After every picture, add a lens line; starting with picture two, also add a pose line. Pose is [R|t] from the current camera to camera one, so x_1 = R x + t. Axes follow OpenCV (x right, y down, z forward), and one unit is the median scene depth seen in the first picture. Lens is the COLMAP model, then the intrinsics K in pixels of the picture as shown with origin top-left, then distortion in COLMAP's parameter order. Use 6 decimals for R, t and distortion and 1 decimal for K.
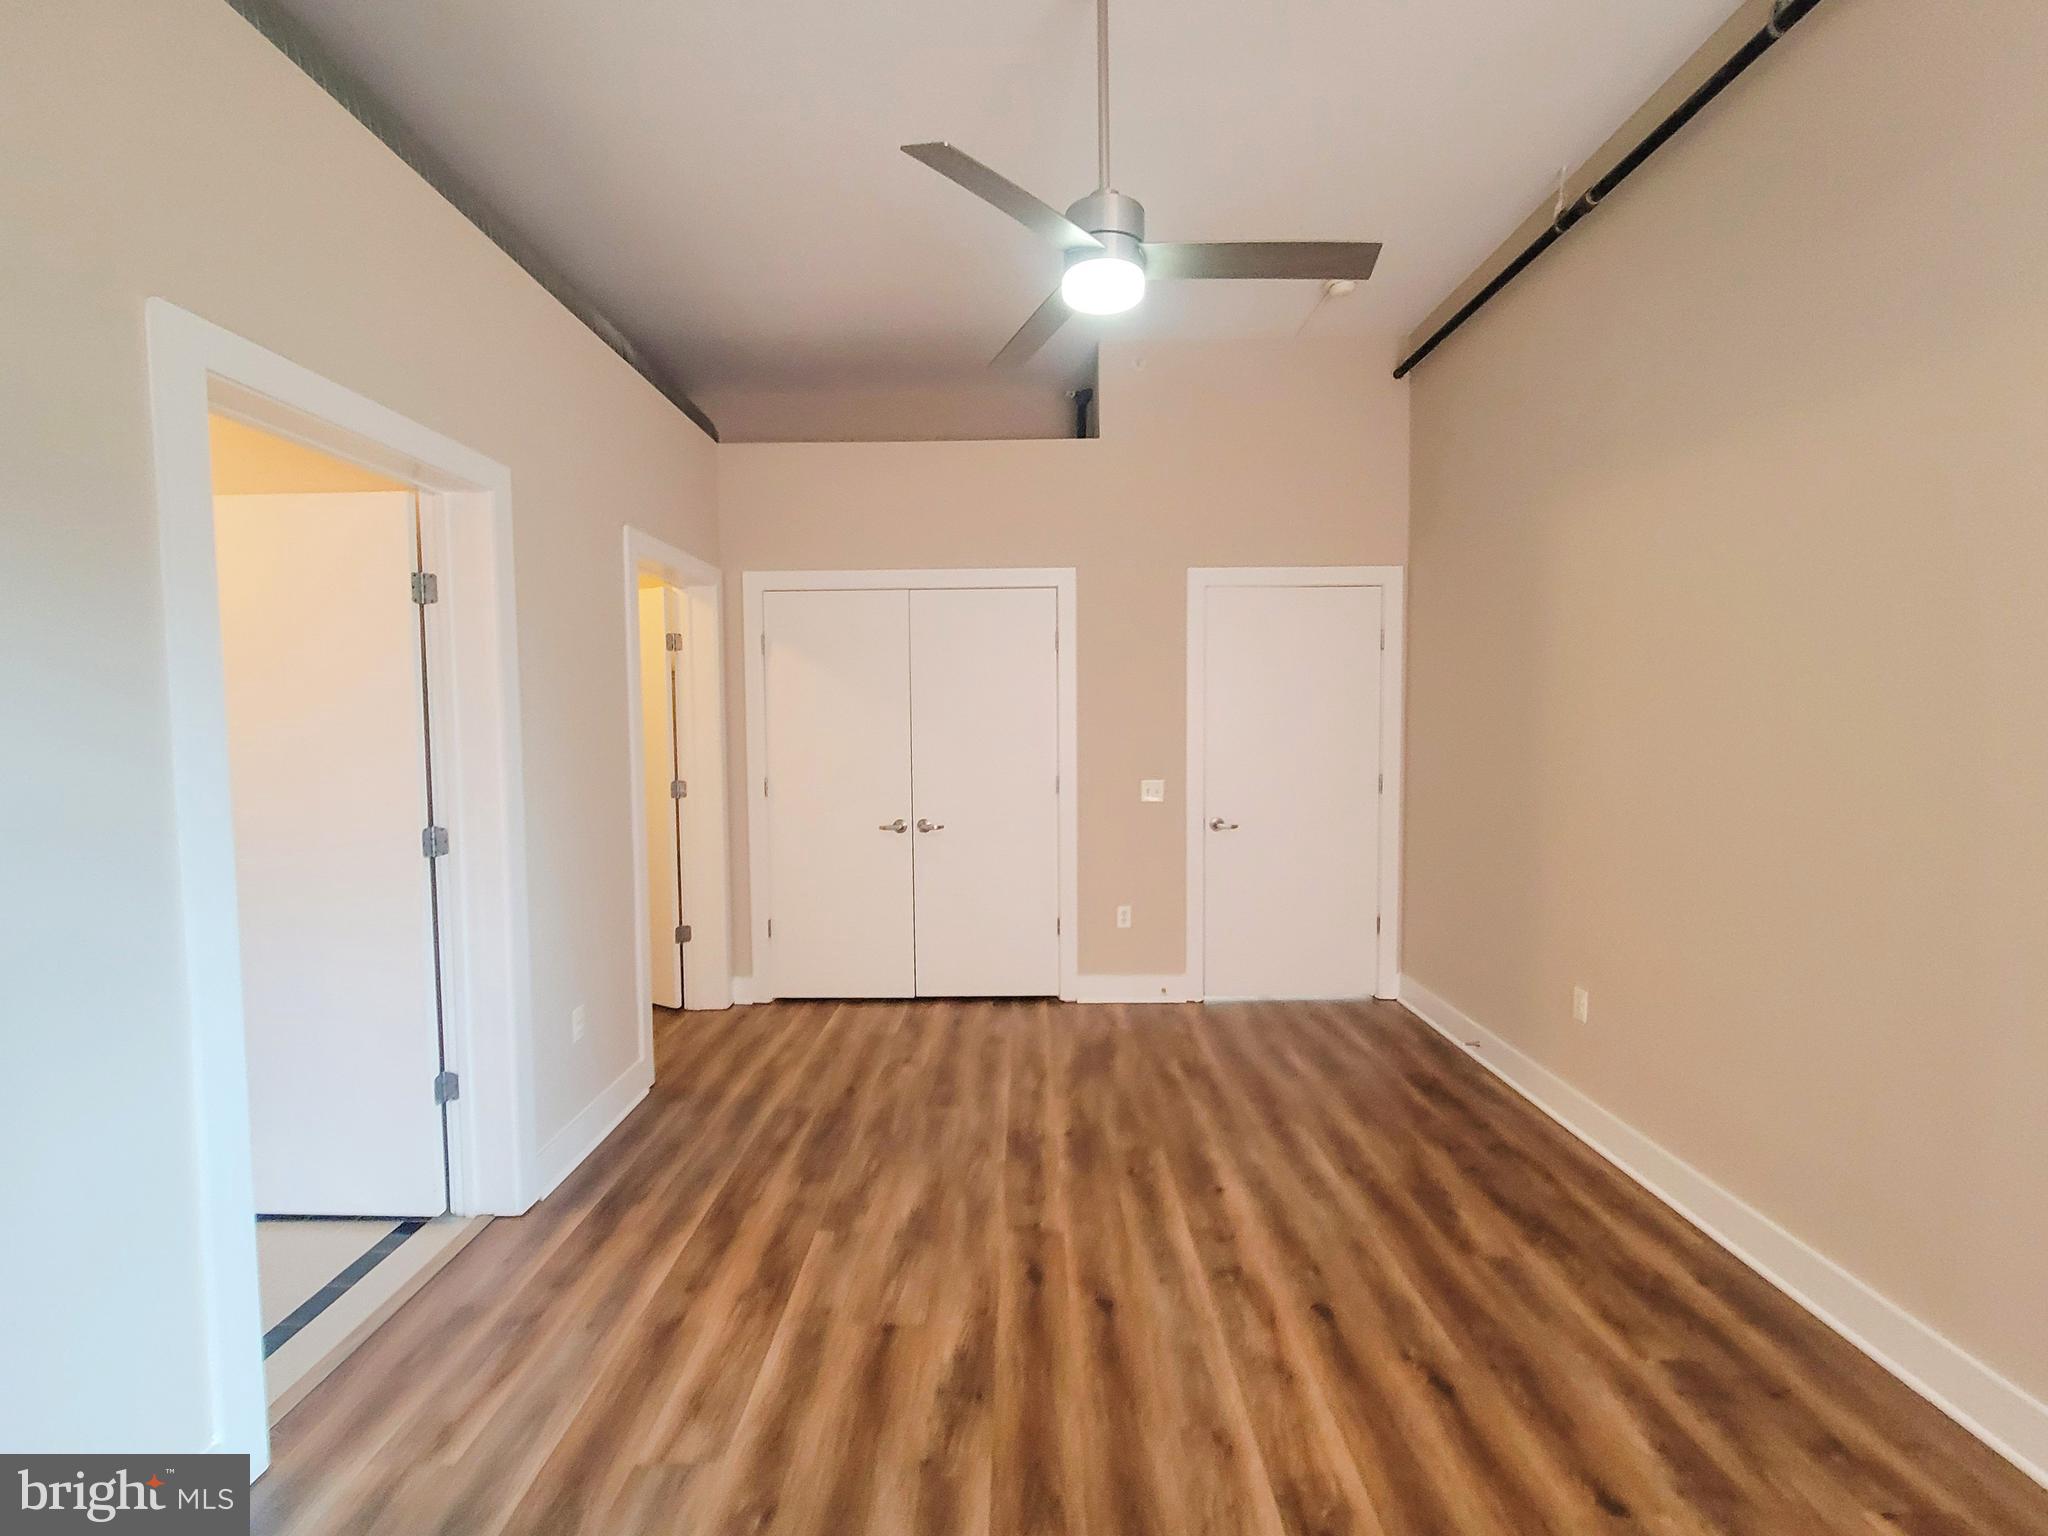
lens RADIAL K [[893.6, 0, 1009.4], [0, 893.6, 765.5], [0, 0, 1]] dist [-0.003216, -0.000060]
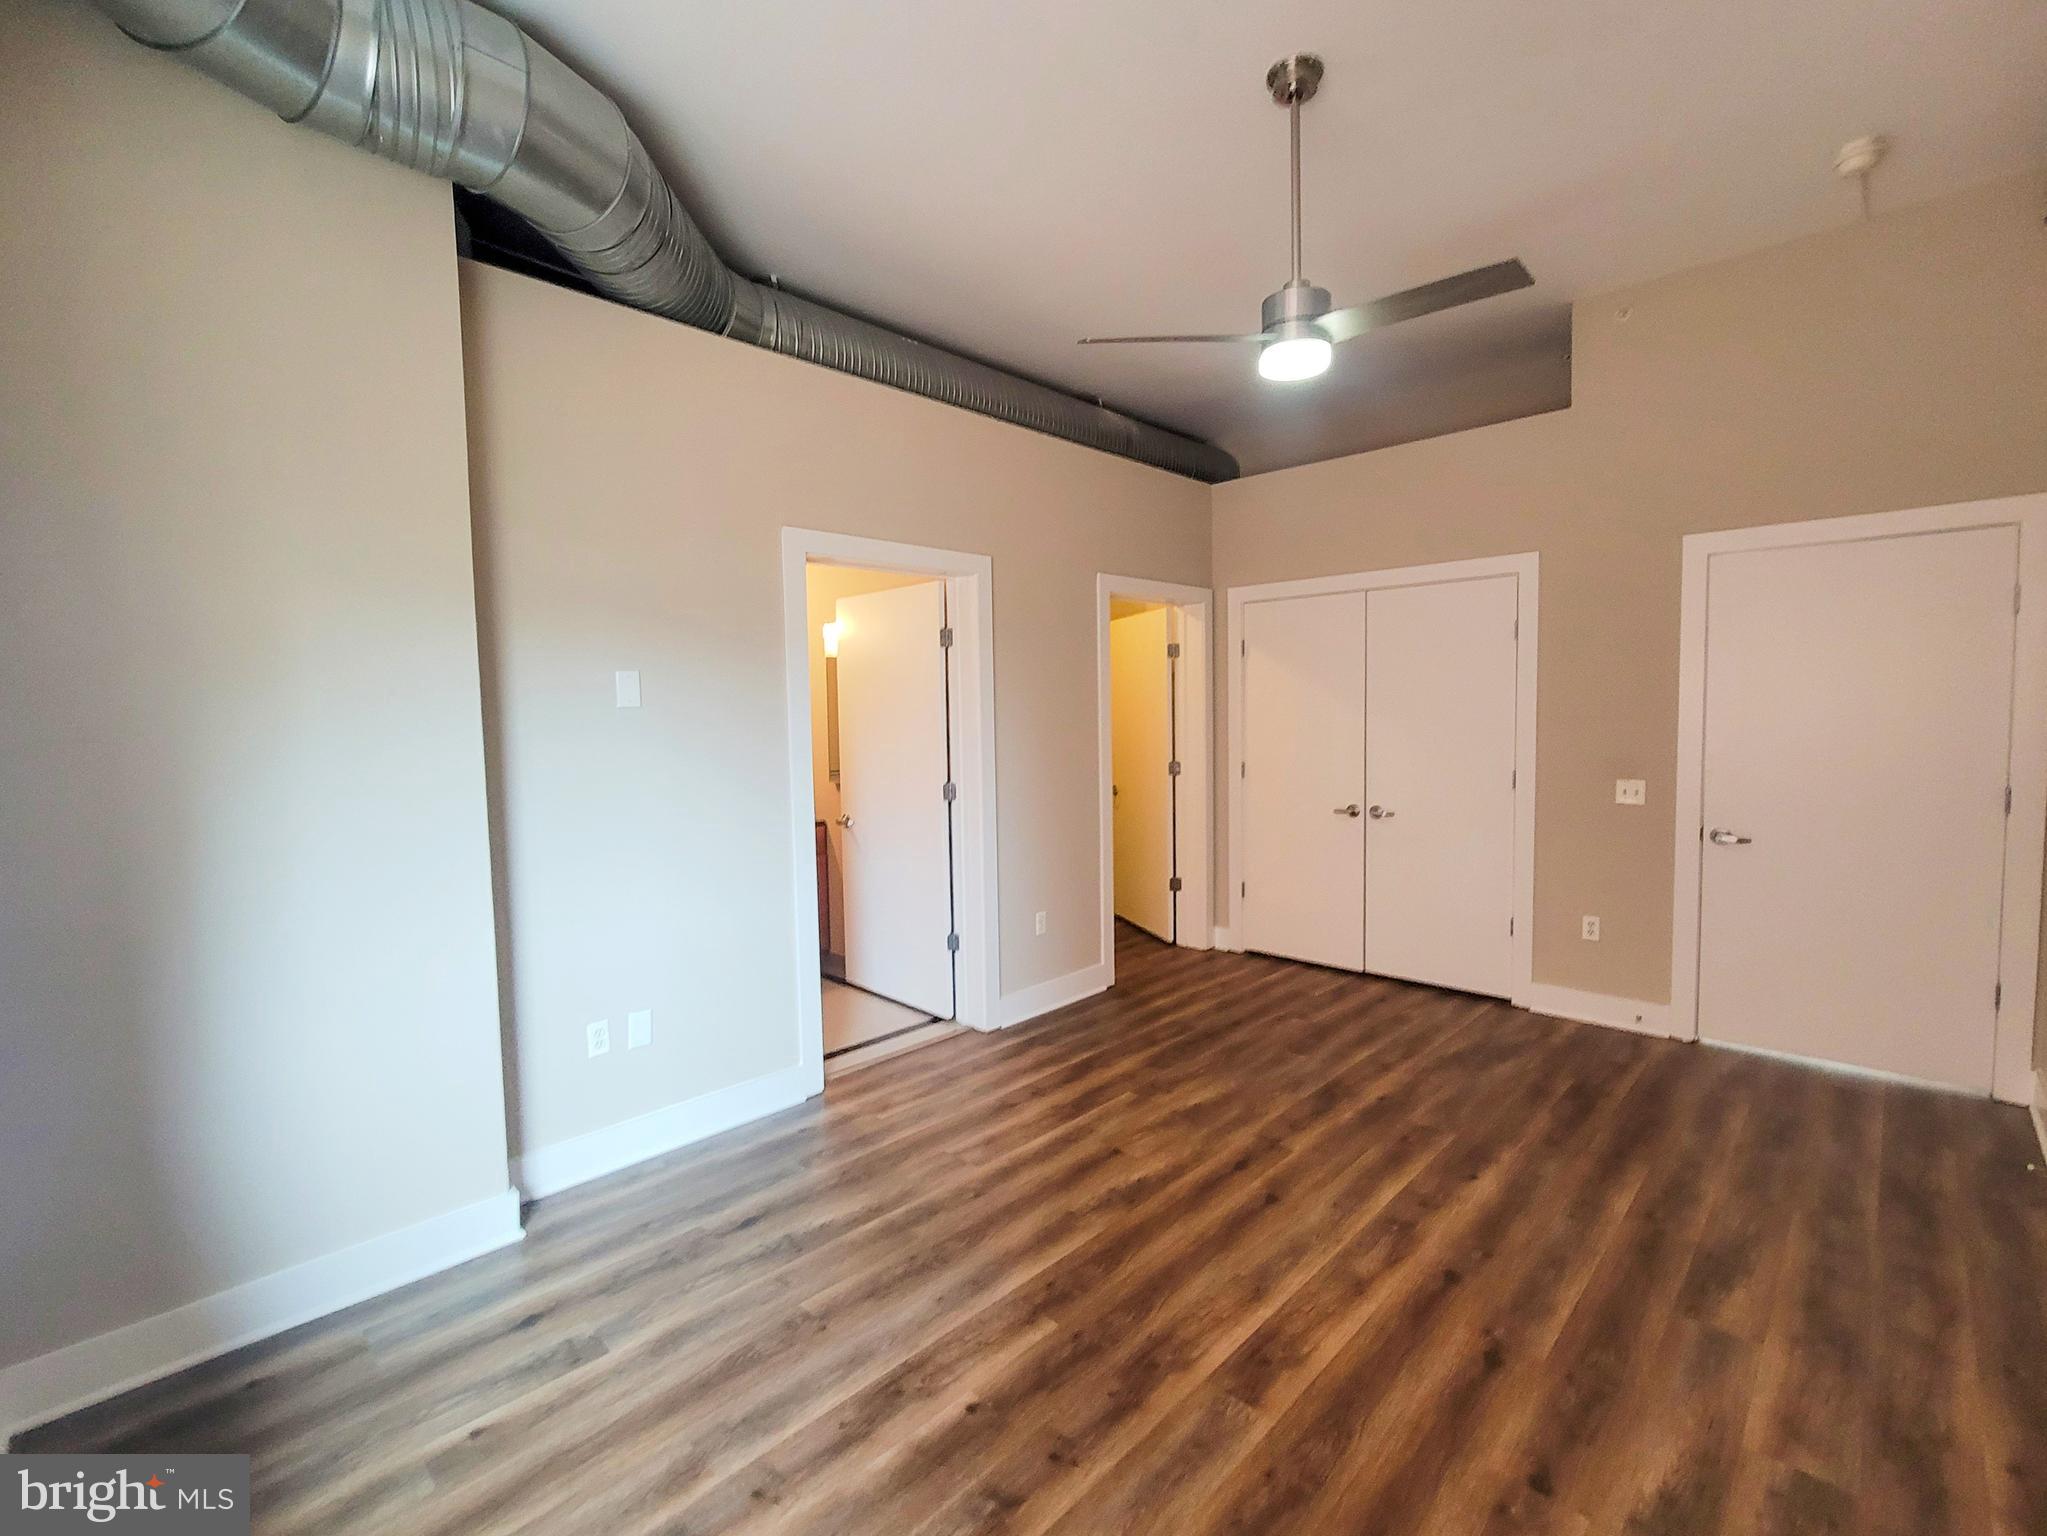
lens RADIAL K [[893.2, 0, 1008.9], [0, 893.2, 765.5], [0, 0, 1]] dist [-0.003216, -0.000060]
pose [[0.720310, 0.037782, -0.692623, 0.517892], [-0.024905, 0.999280, 0.028610, -0.012313], [0.693205, -0.003358, 0.720732, -0.099633]]
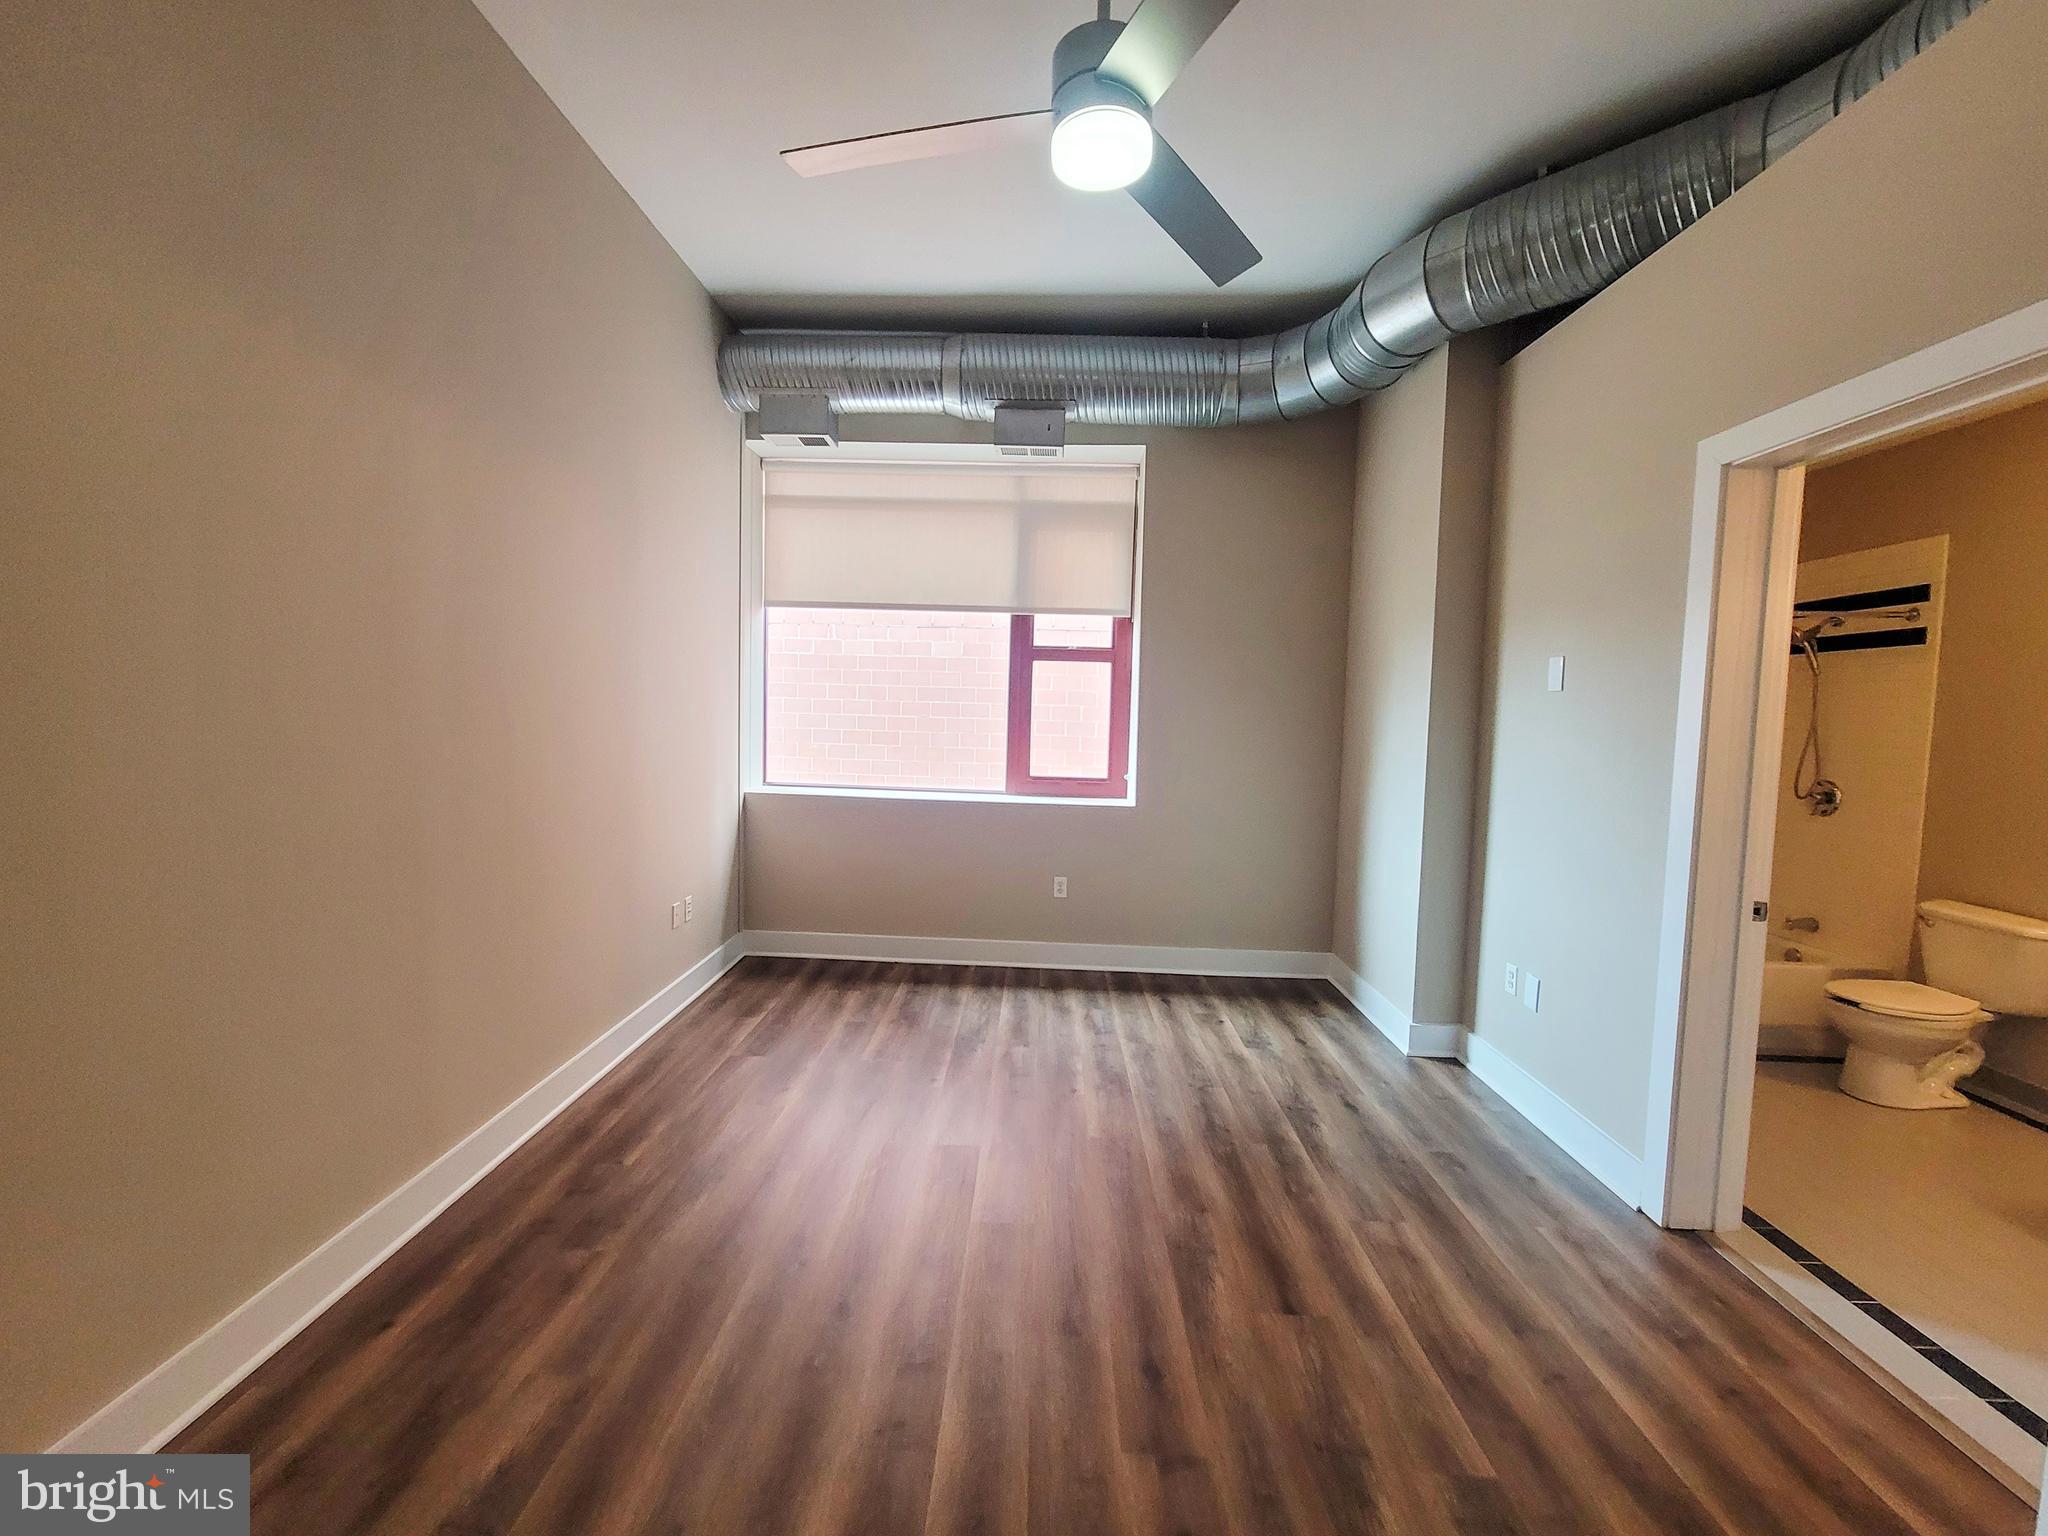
lens RADIAL K [[837.7, 0, 1036.5], [0, 837.7, 766.0], [0, 0, 1]] dist [-0.003695, -0.000387]
pose [[-0.999807, -0.016573, -0.010525, 0.123812], [-0.017719, 0.992583, 0.120270, -0.058785], [0.008454, 0.120433, -0.992685, 1.372710]]
